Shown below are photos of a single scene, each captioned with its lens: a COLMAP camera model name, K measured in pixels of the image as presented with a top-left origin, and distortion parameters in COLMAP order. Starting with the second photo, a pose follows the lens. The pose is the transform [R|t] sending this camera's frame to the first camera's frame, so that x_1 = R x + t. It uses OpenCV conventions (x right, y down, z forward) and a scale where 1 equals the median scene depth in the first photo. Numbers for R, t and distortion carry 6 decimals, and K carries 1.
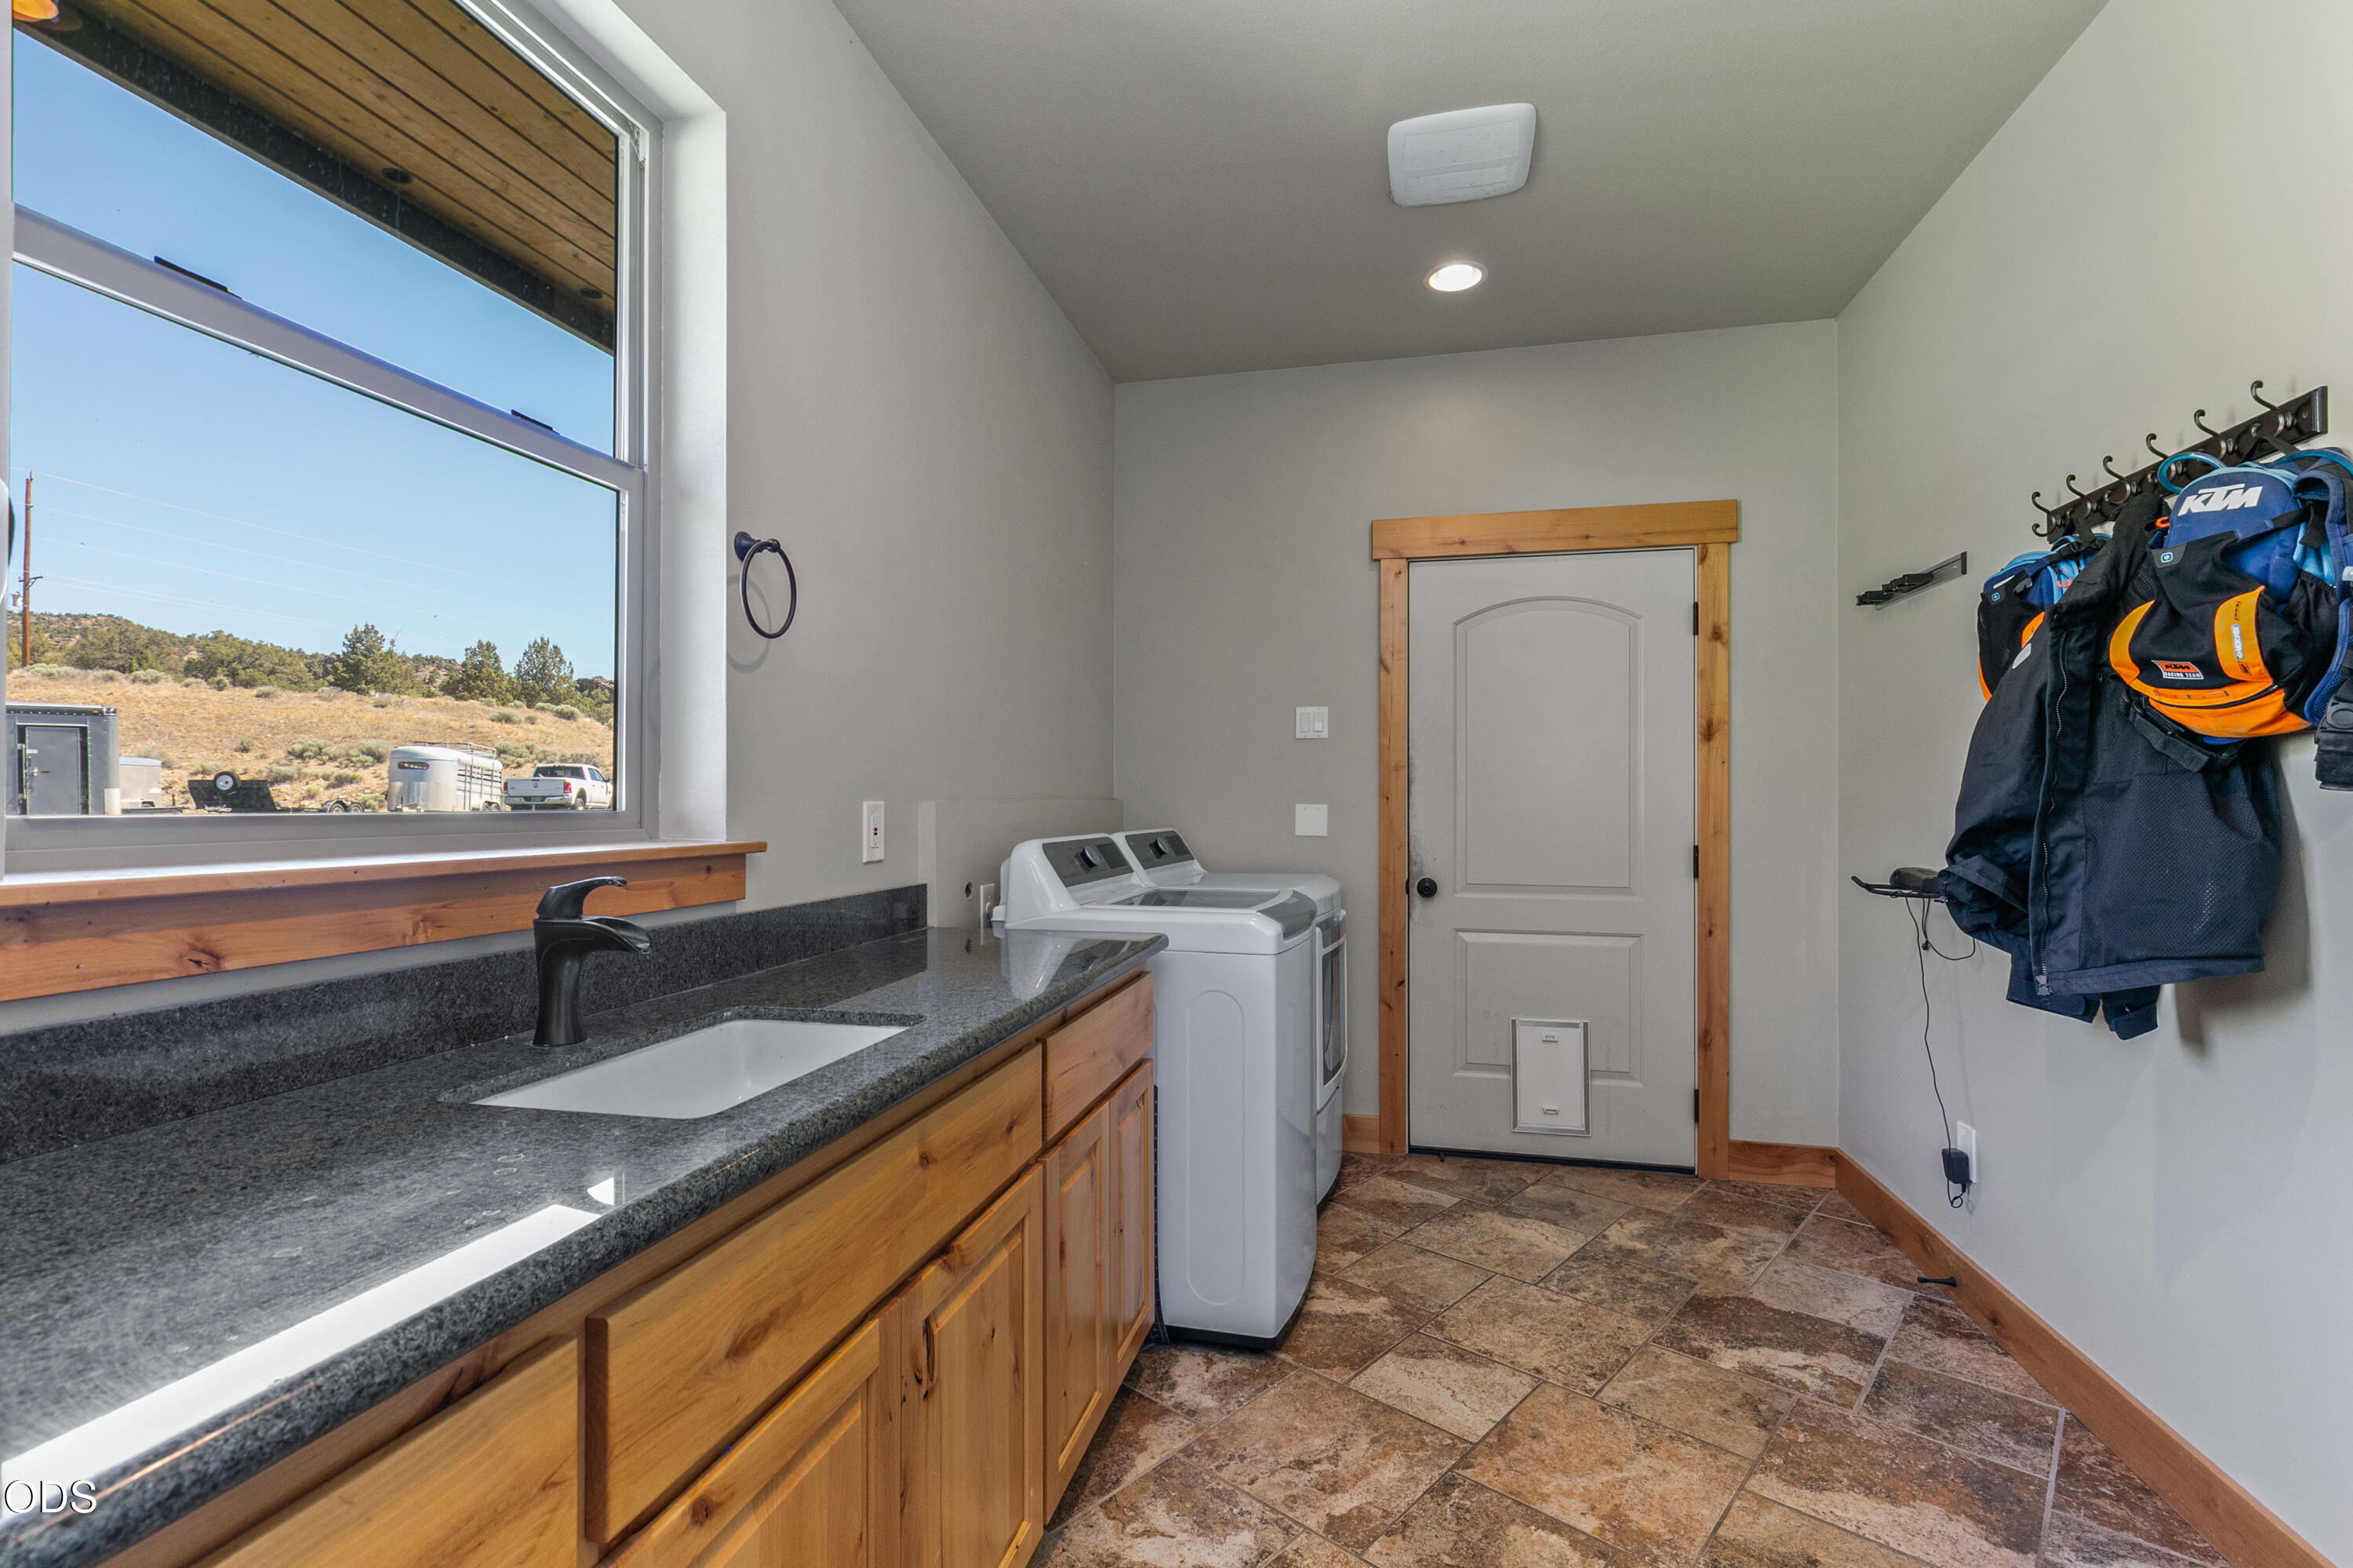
lens RADIAL K [[1077.7, 0, 1174.1], [0, 1077.7, 790.2], [0, 0, 1]] dist [0.004986, 0.000394]
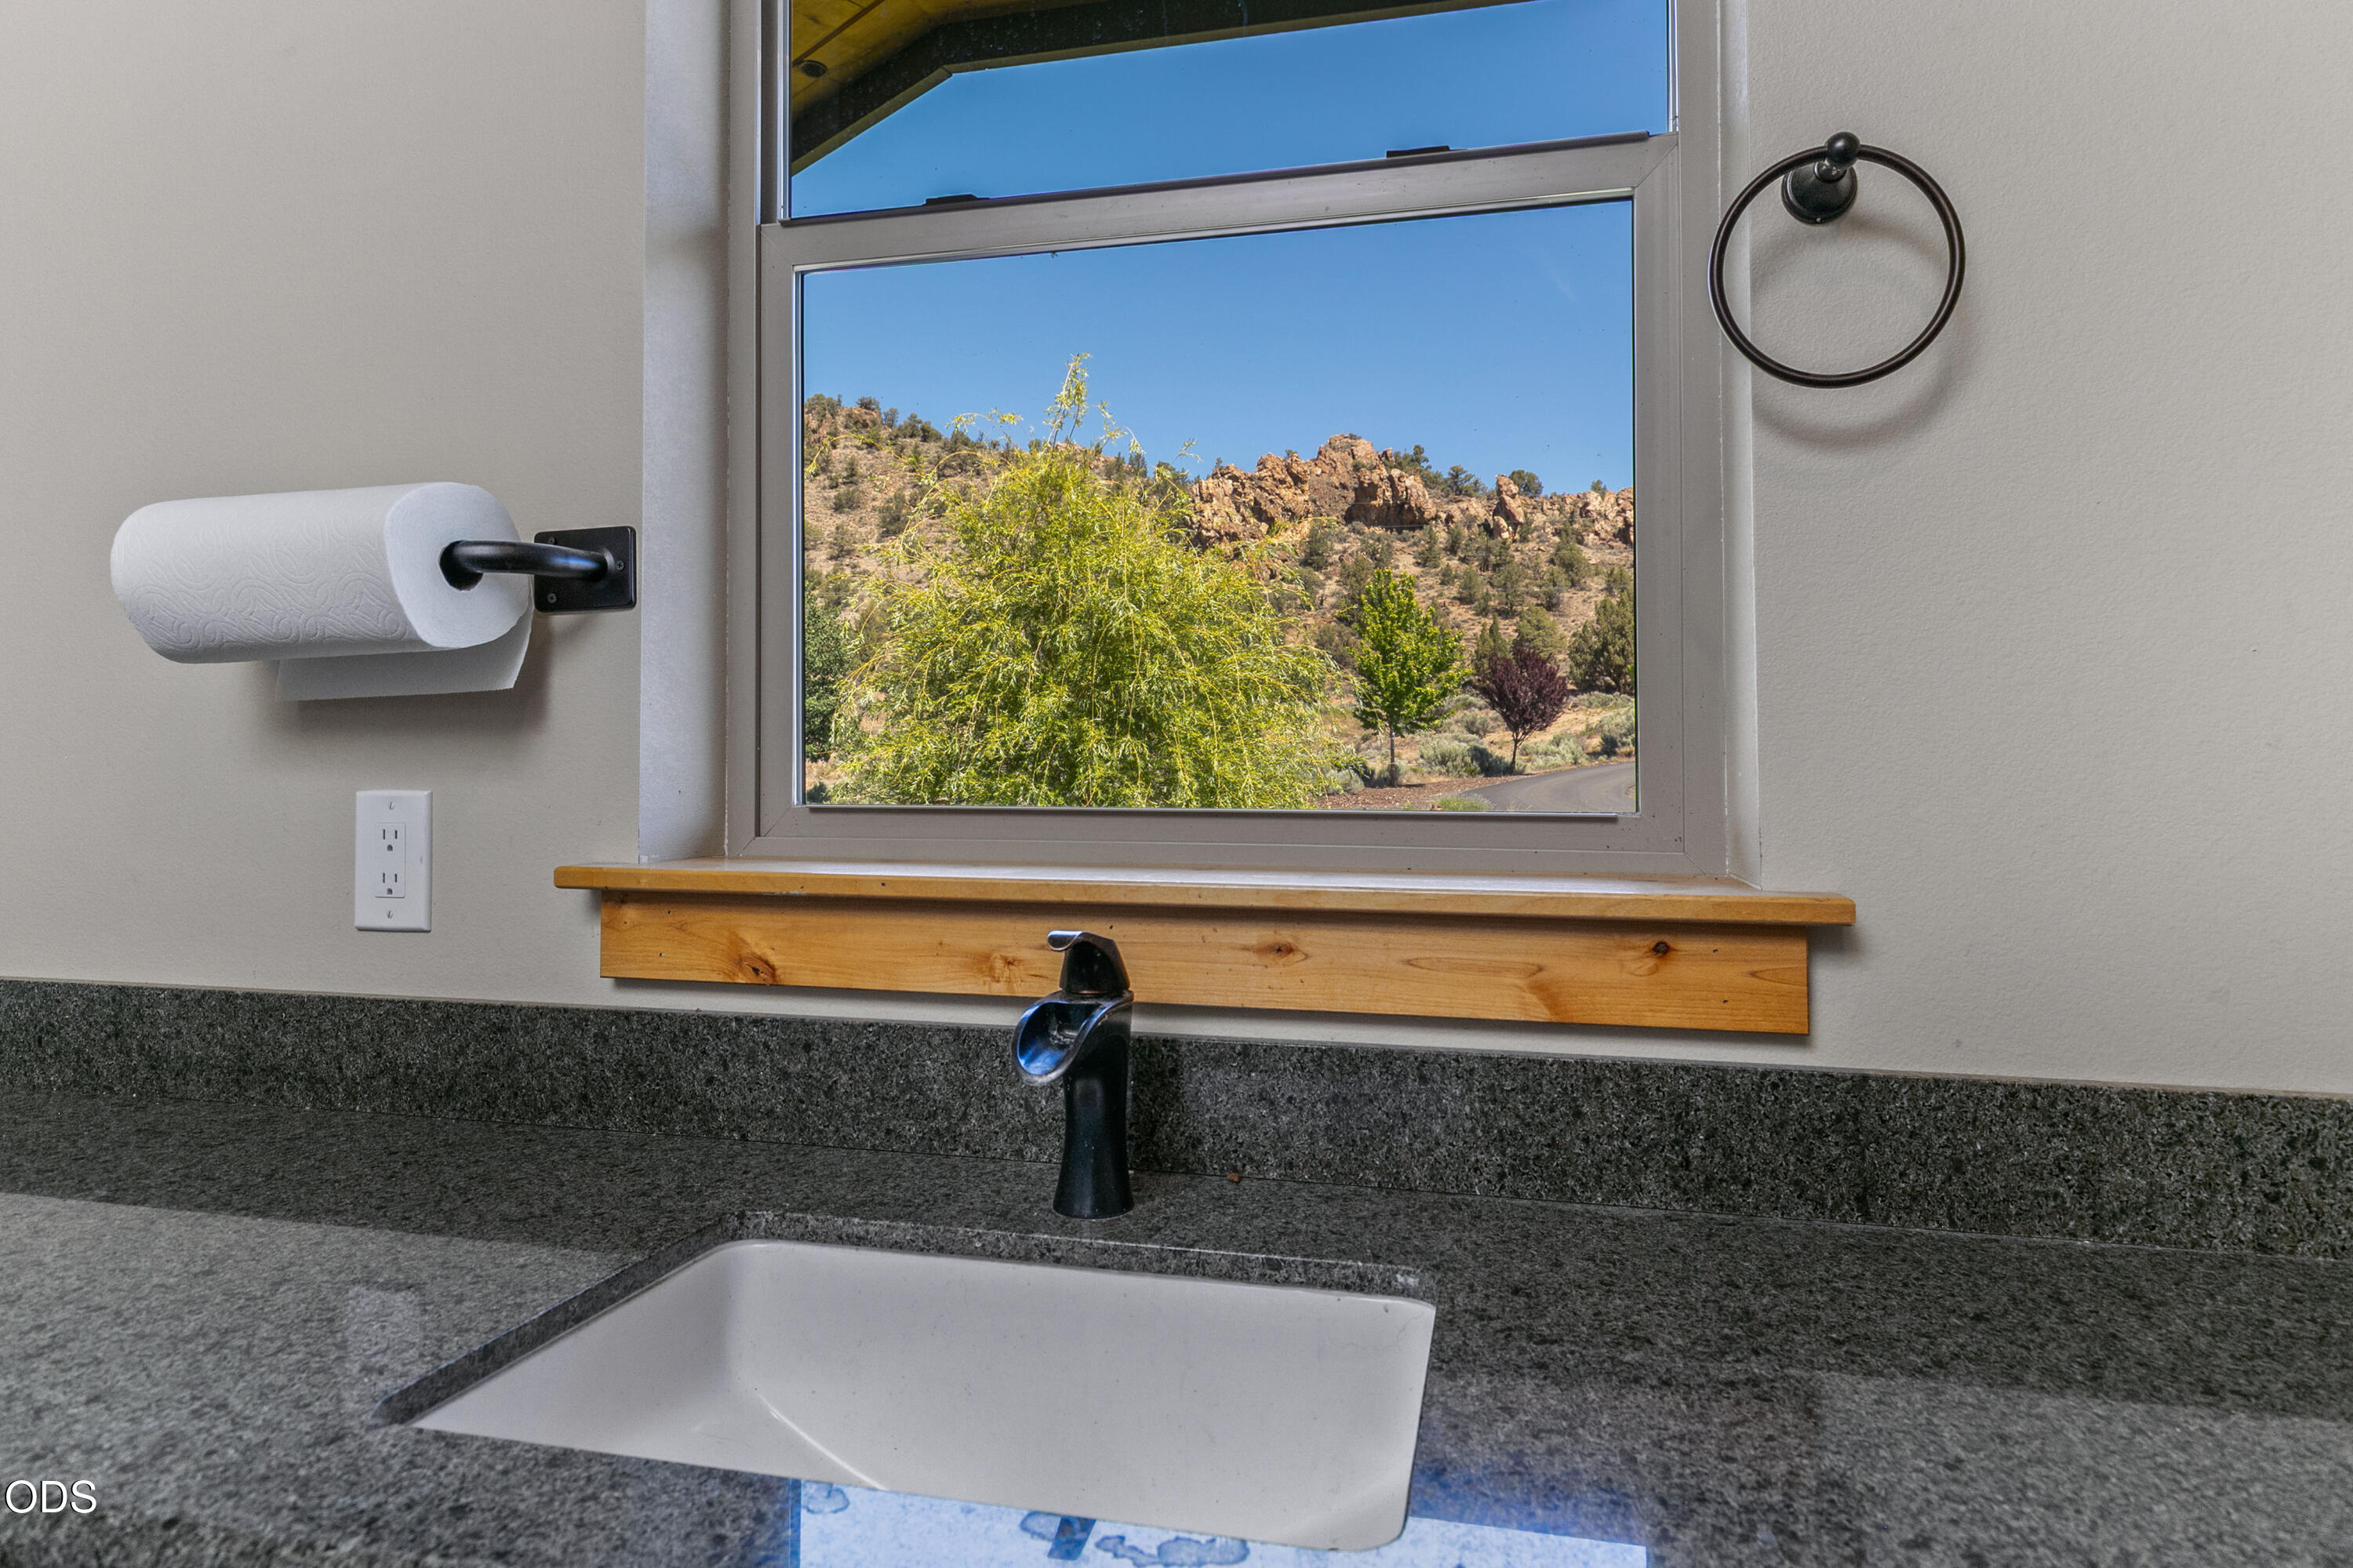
lens RADIAL K [[1306.7, 0, 1177.1], [0, 1306.7, 772.1], [0, 0, 1]] dist [-0.006684, -0.000716]
pose [[0.013871, -0.031644, -0.999403, 0.111345], [-0.004203, 0.999488, -0.031705, 0.019846], [0.999895, 0.004640, 0.013730, 0.864367]]
